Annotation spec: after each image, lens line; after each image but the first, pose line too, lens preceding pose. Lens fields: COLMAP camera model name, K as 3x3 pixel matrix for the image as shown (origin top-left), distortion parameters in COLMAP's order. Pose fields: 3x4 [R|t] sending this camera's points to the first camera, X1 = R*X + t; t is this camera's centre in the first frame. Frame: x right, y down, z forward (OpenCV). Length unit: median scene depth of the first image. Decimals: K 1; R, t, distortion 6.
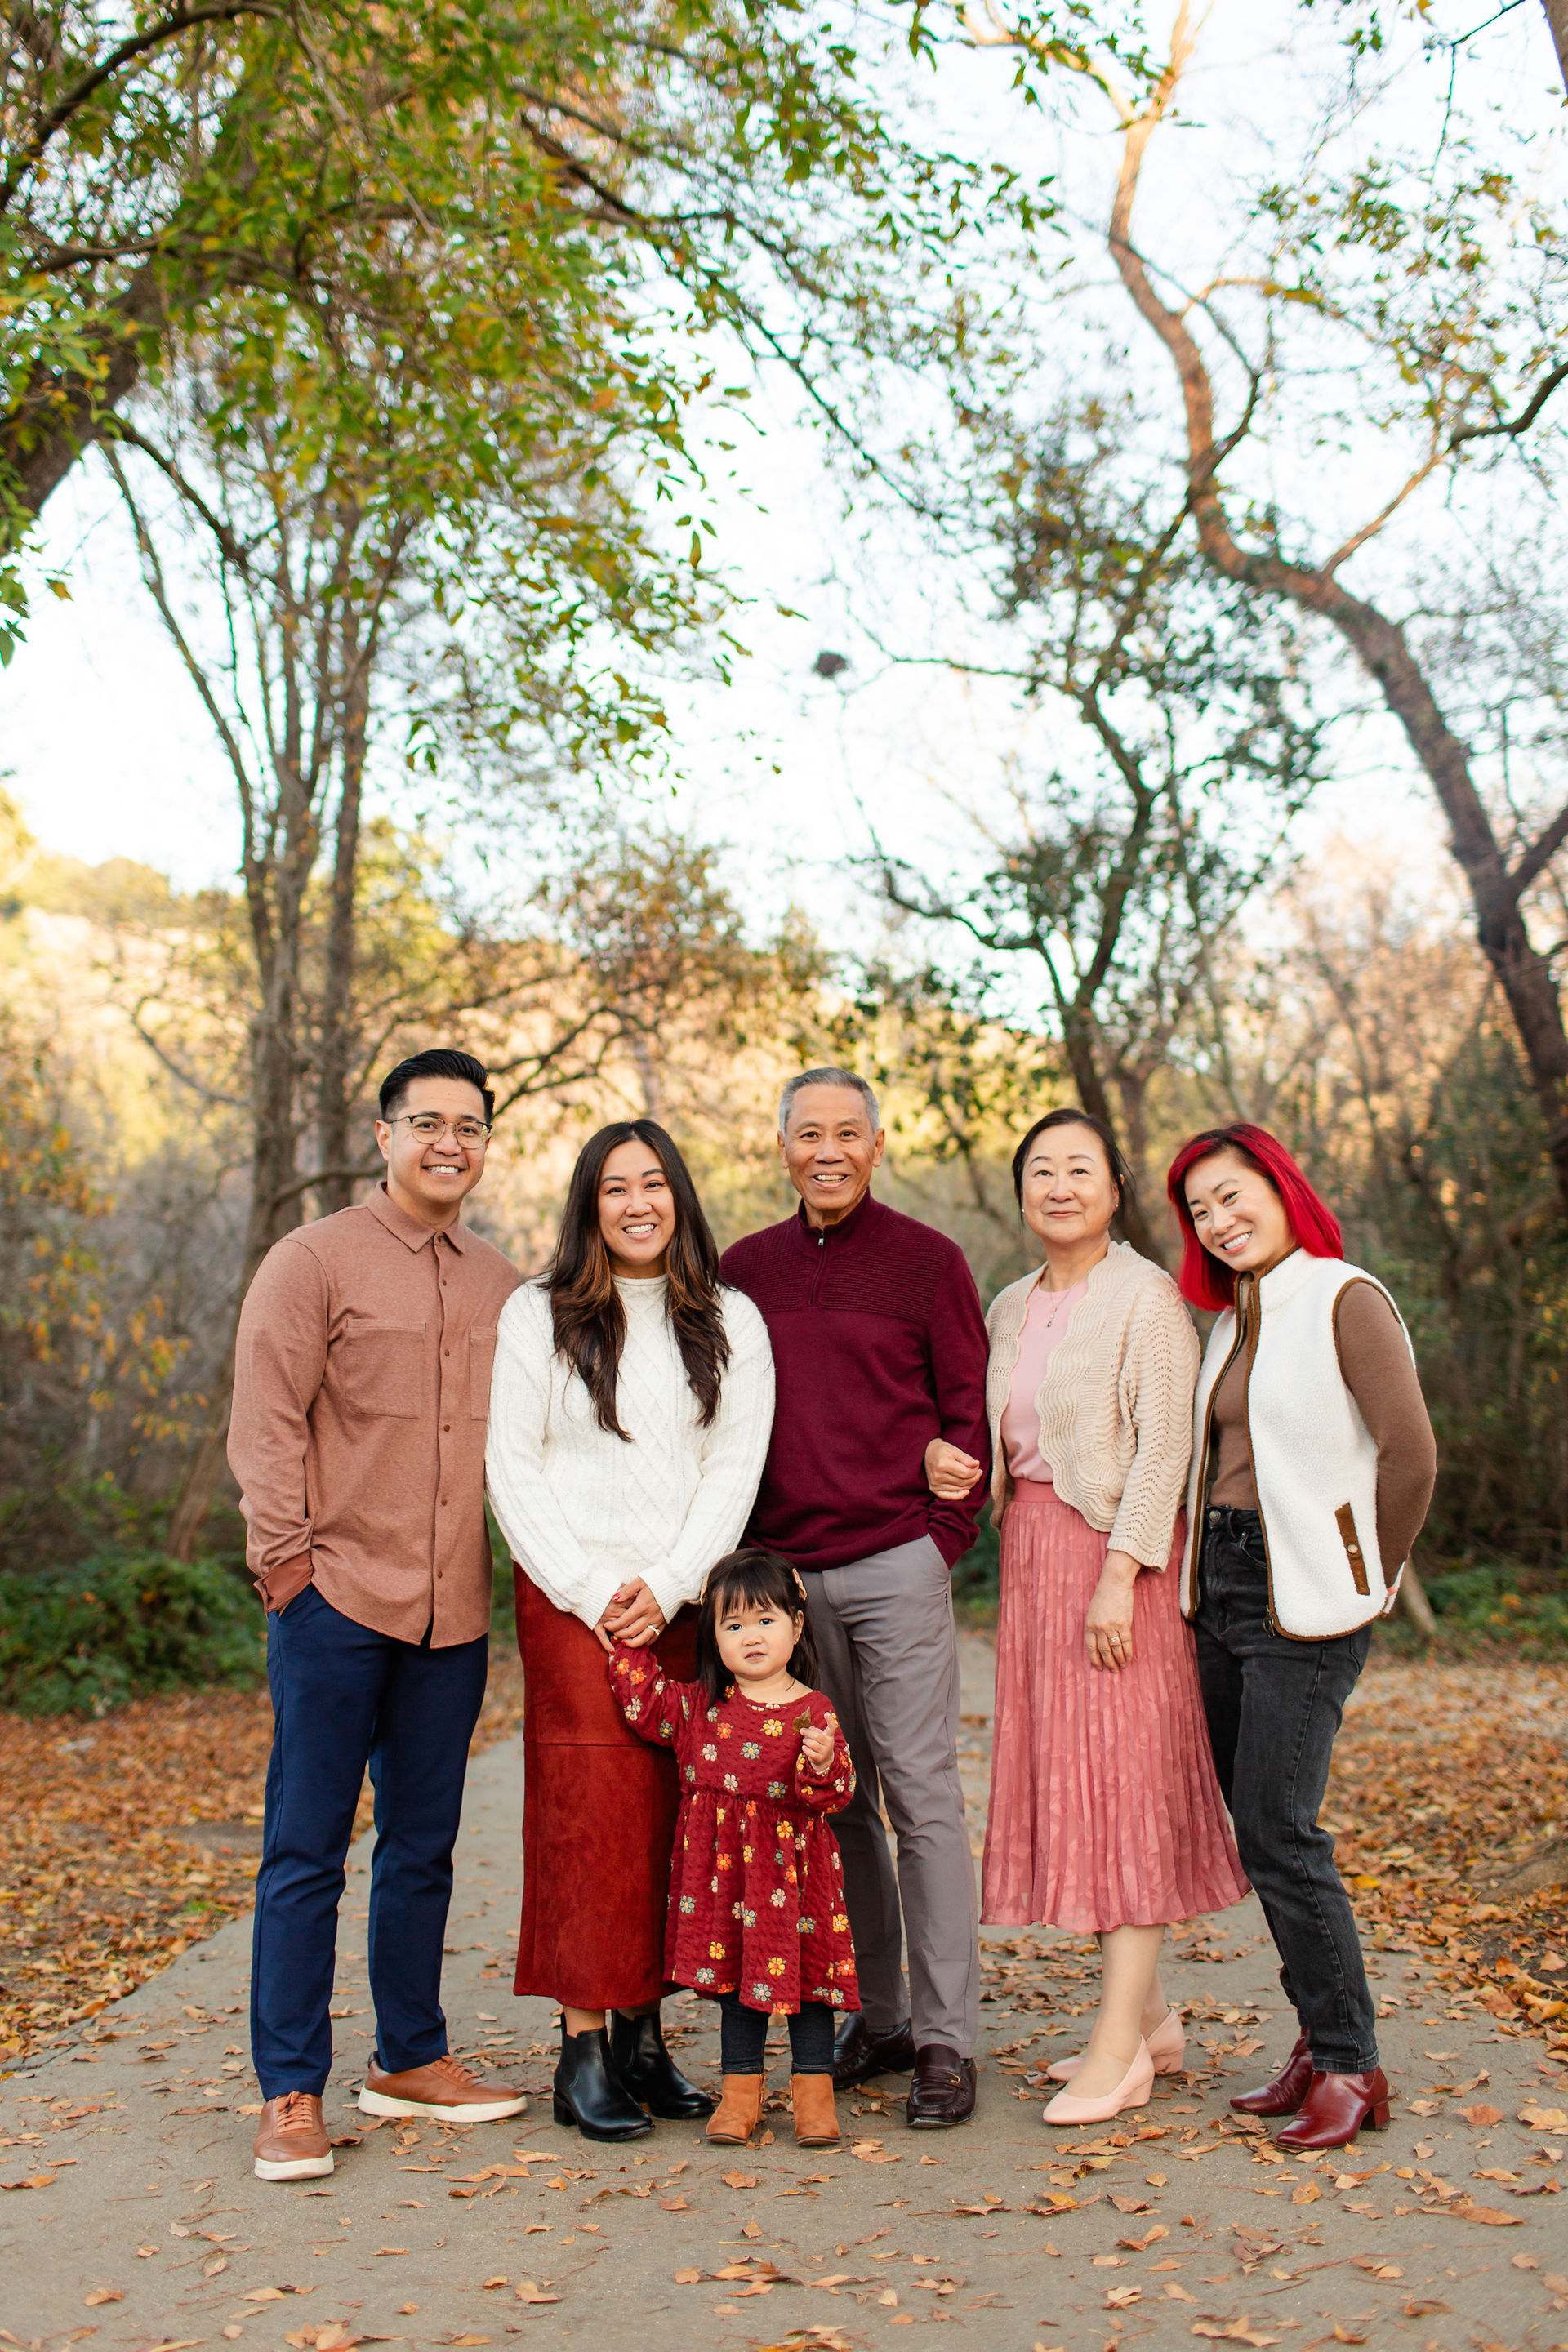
lens RADIAL K [[2406.0, 0, 731.8], [0, 2406.0, 1124.4], [0, 0, 1]] dist [-0.006773, 0.008600]
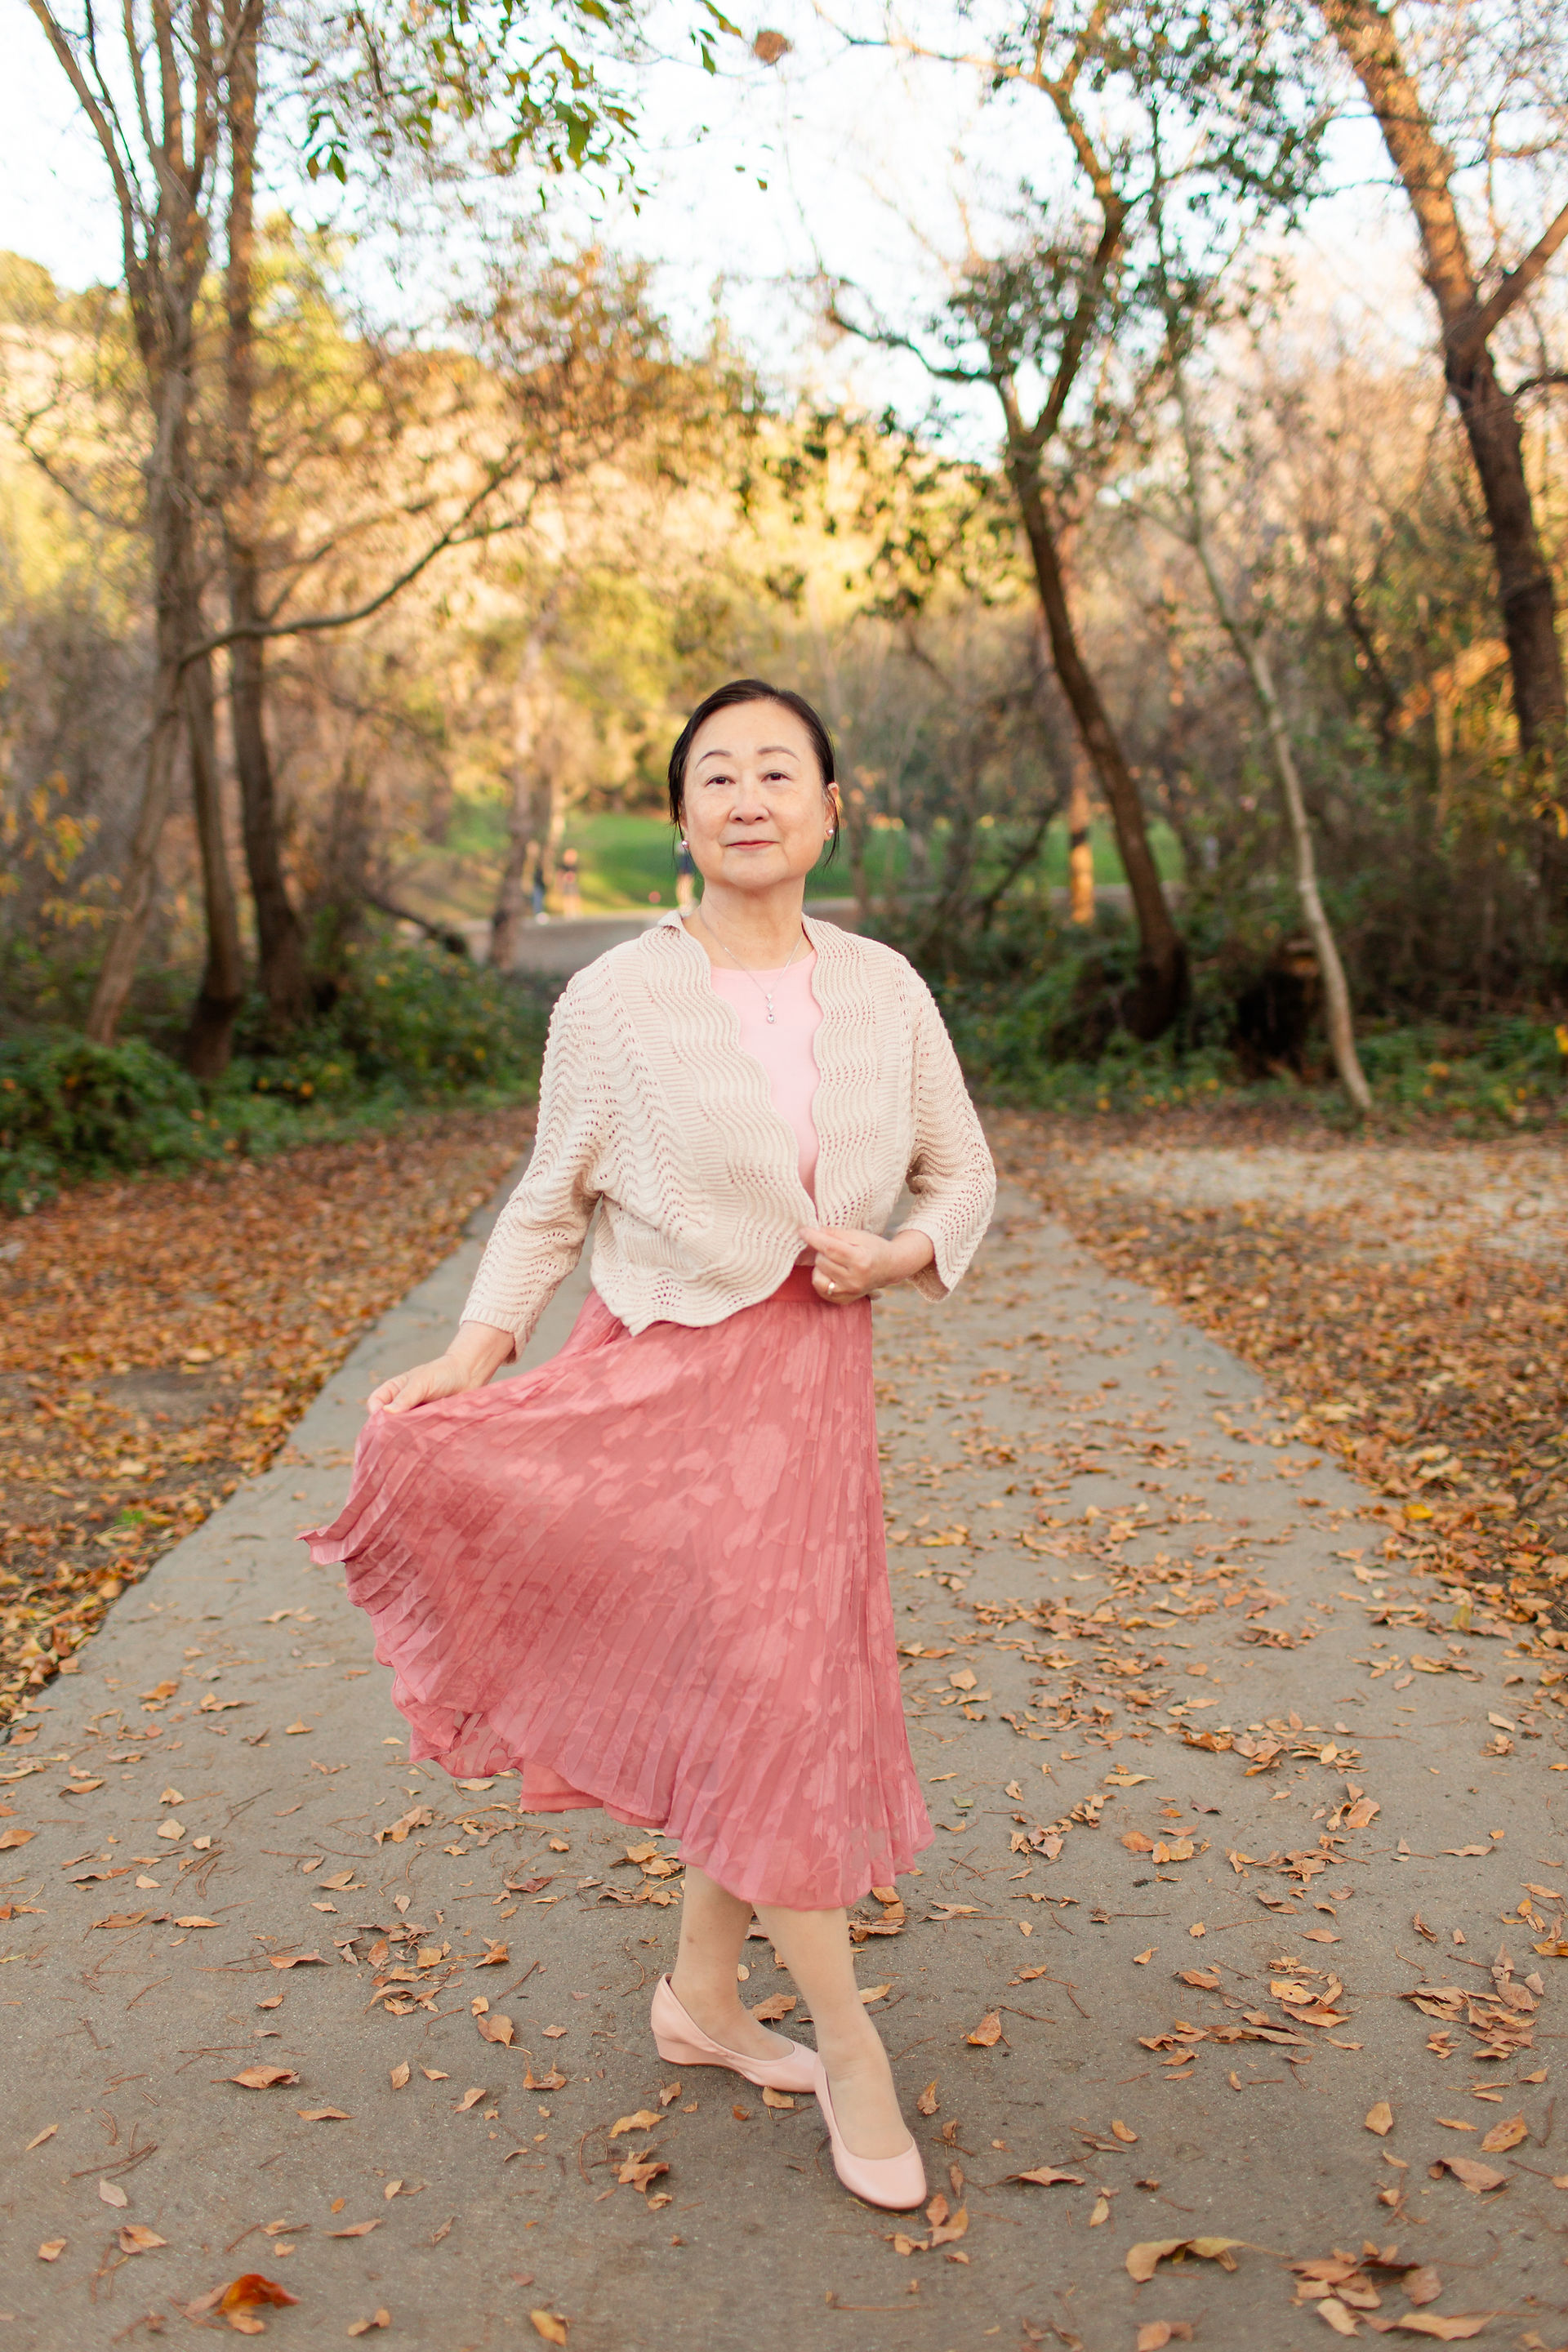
lens RADIAL K [[2316.9, 0, 785.6], [0, 2316.9, 1182.8], [0, 0, 1]] dist [-0.001657, -0.009641]
pose [[0.998263, -0.005507, 0.058663, -0.009711], [-0.010235, 0.964278, 0.264694, -0.012920], [-0.058025, -0.264835, 0.962546, 0.067598]]
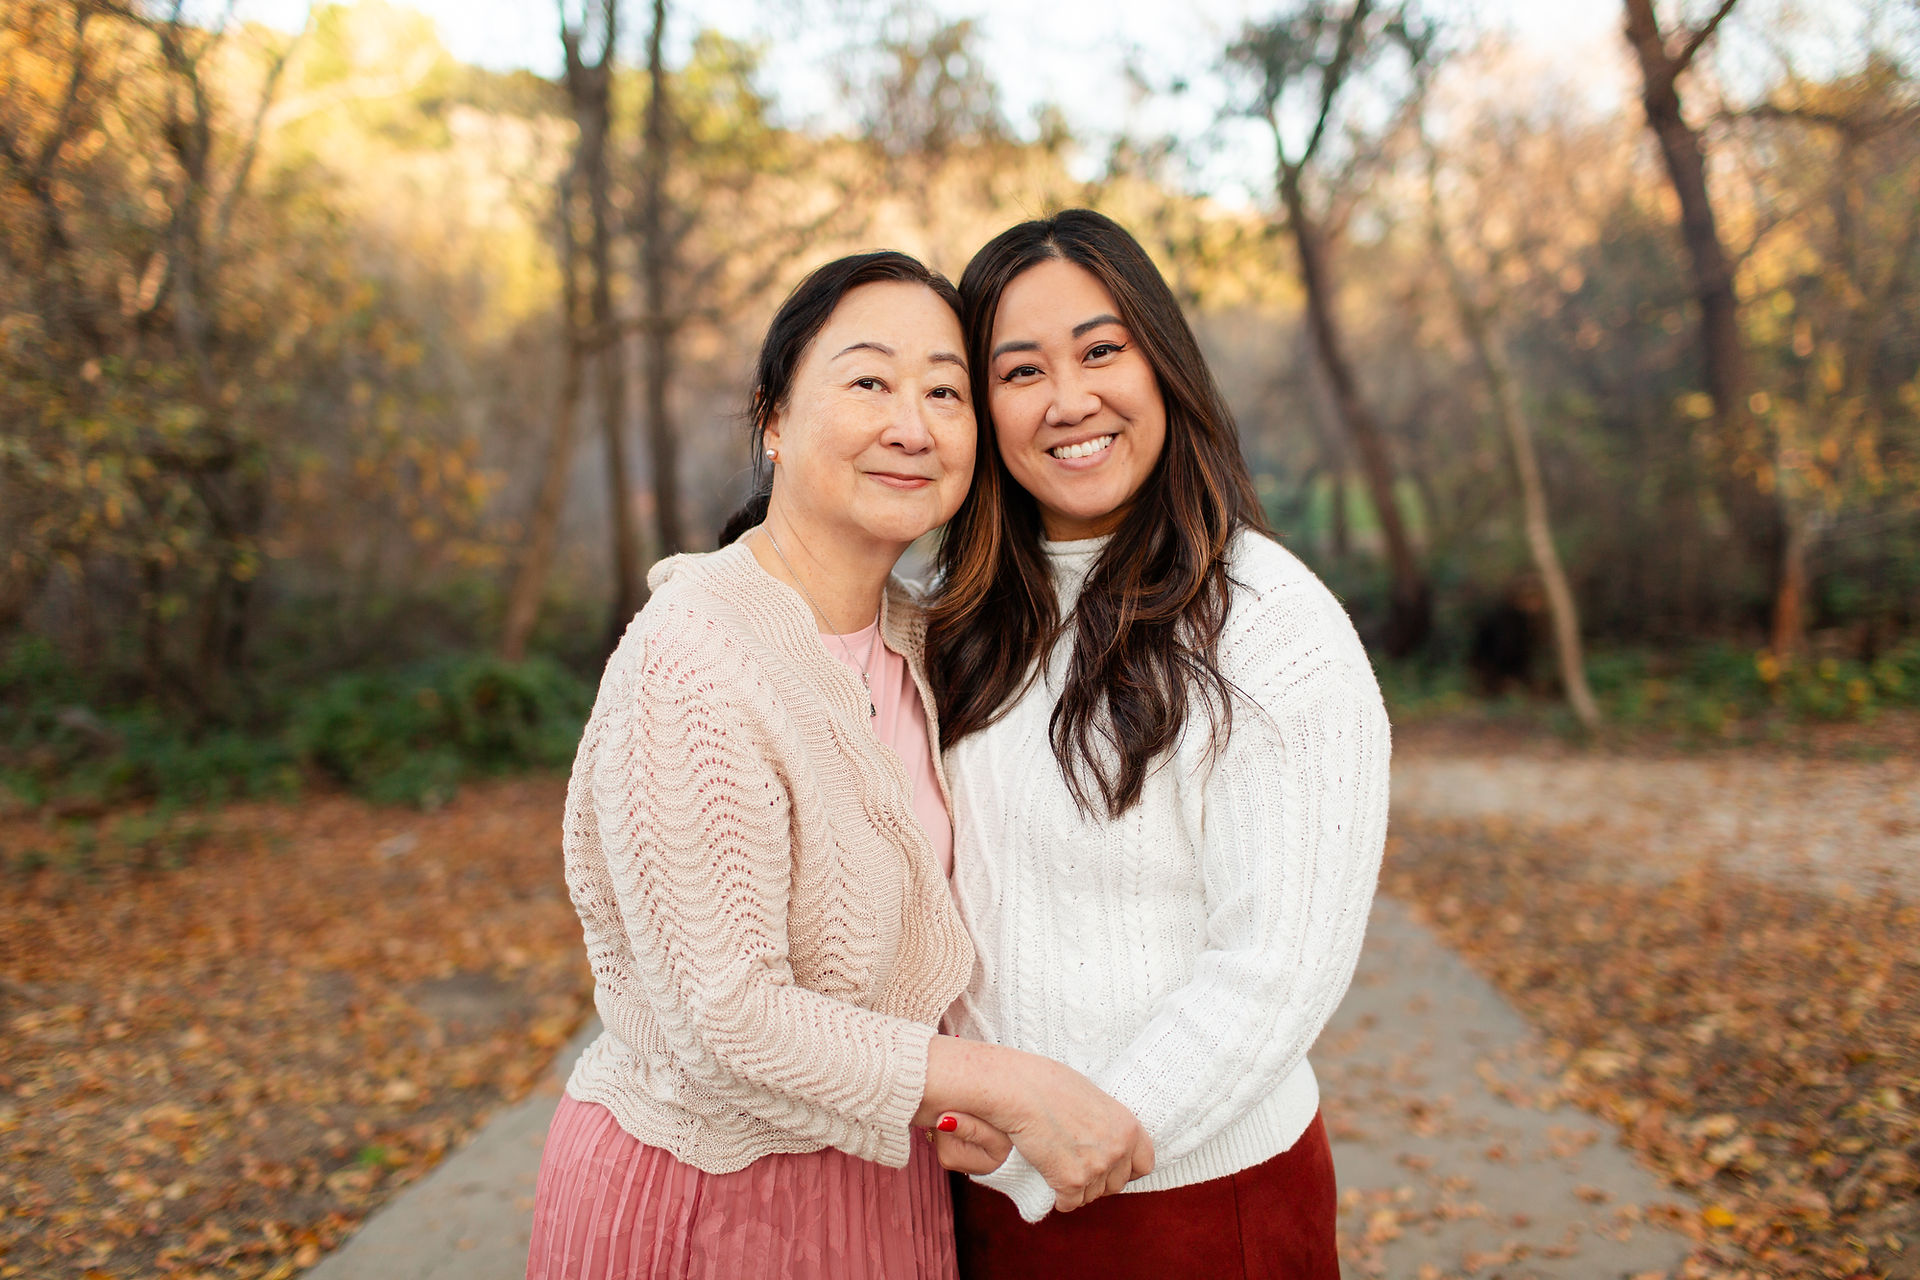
lens RADIAL K [[1797.6, 0, 966.5], [0, 1797.6, 636.5], [0, 0, 1]] dist [-0.002300, -0.007338]
pose [[0.999784, 0.002183, -0.020678, 0.006604], [0.001899, 0.980729, 0.195364, 0.000032], [0.020706, -0.195361, 0.980513, 0.148298]]
